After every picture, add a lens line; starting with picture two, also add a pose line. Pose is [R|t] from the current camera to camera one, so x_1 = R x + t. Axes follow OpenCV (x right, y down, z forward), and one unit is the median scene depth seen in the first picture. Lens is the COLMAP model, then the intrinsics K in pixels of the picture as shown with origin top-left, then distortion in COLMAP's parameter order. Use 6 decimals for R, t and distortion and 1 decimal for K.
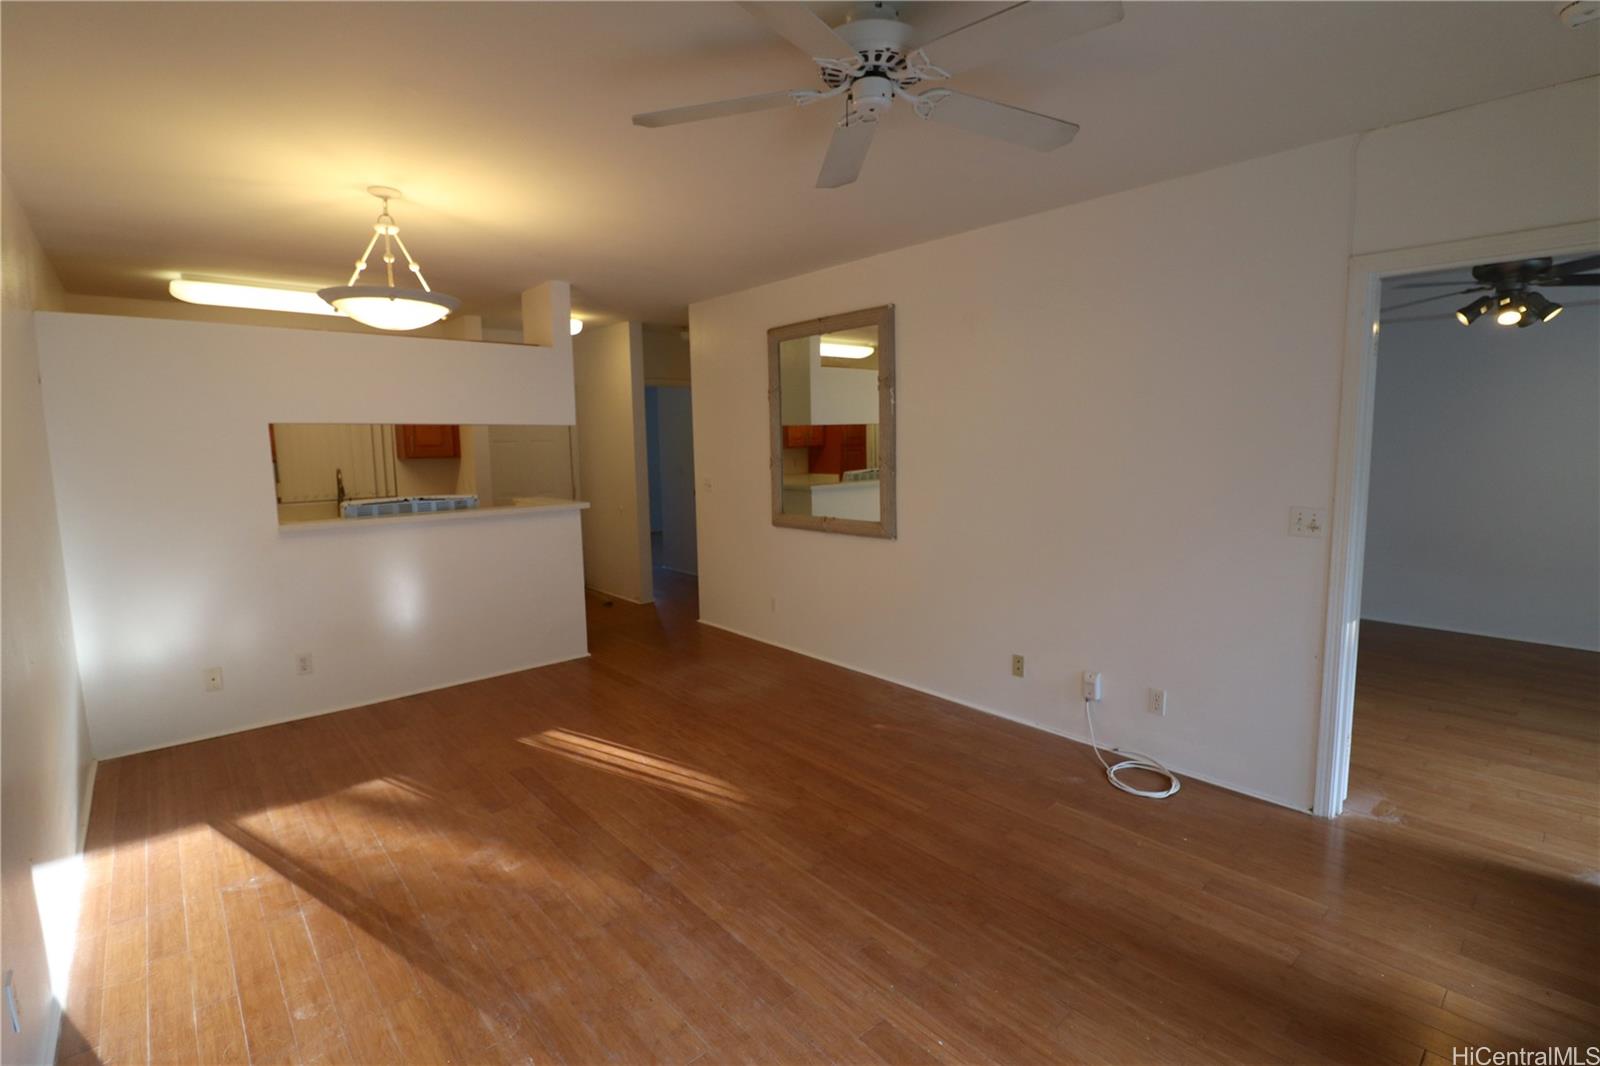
lens RADIAL K [[739.5, 0, 809.8], [0, 739.5, 524.0], [0, 0, 1]] dist [-0.024446, -0.000333]
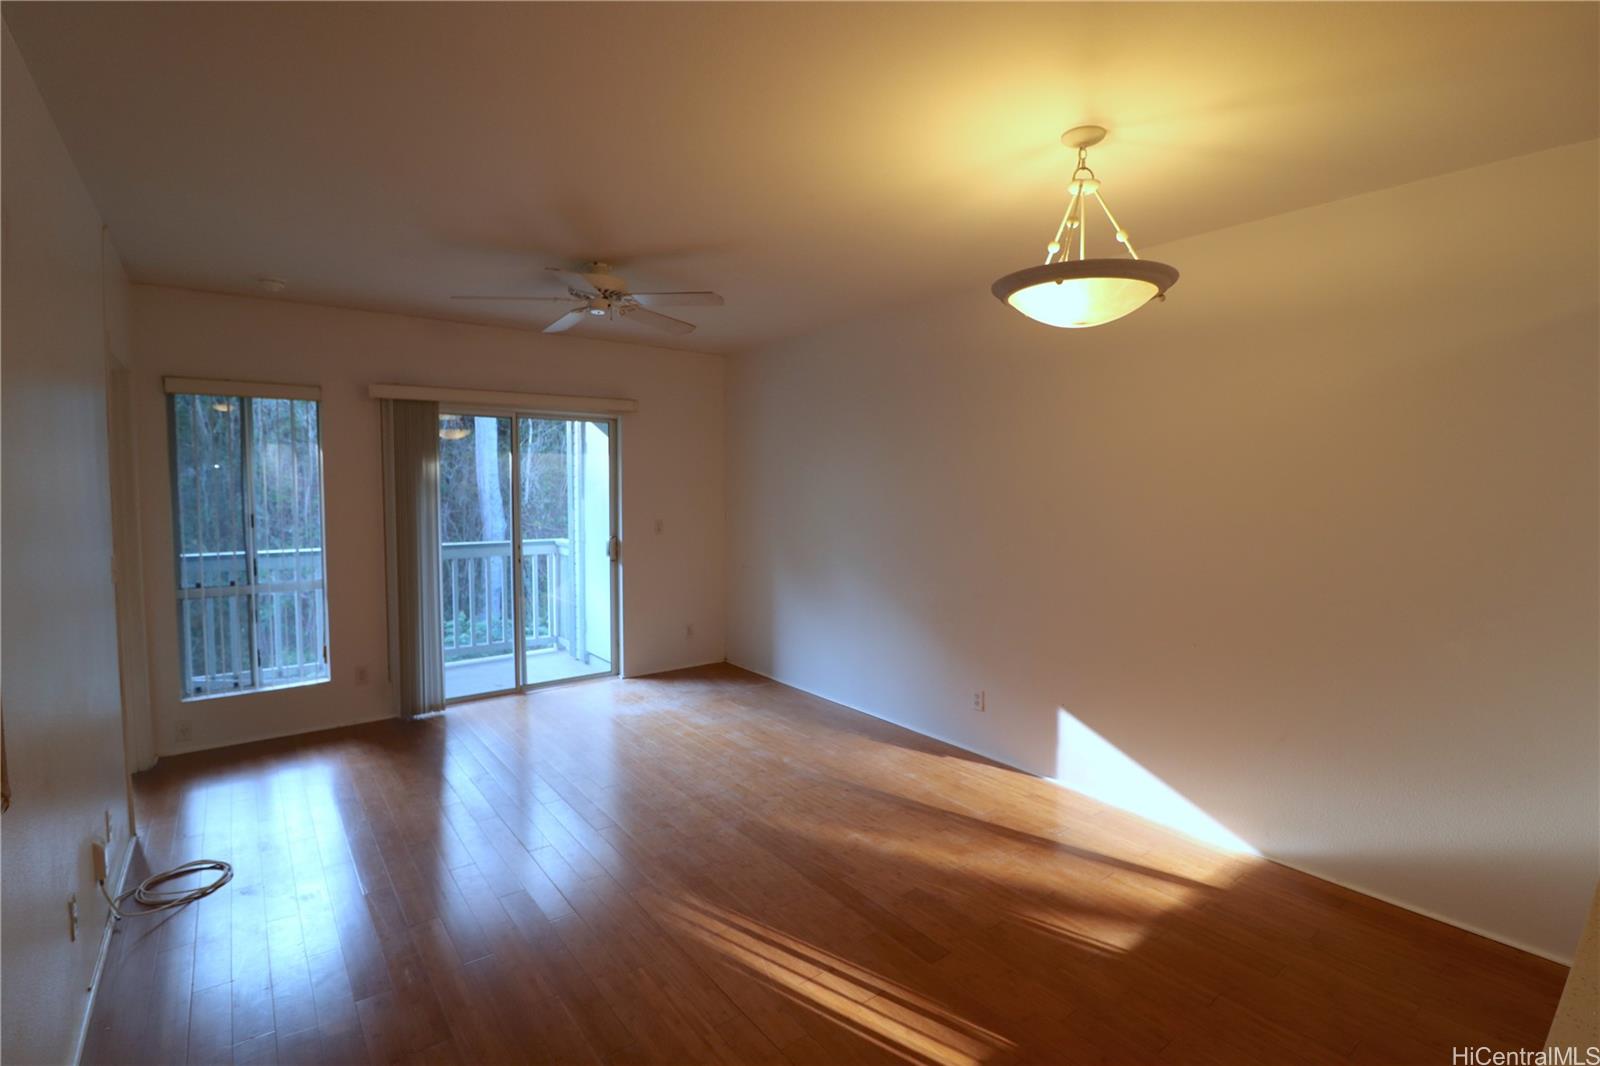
lens RADIAL K [[739.5, 0, 809.8], [0, 739.5, 524.0], [0, 0, 1]] dist [-0.024446, -0.000333]
pose [[-0.997758, 0.006608, 0.066601, -0.392657], [0.018119, 0.984624, 0.173748, -0.234071], [-0.064429, 0.174565, -0.982536, 1.978325]]
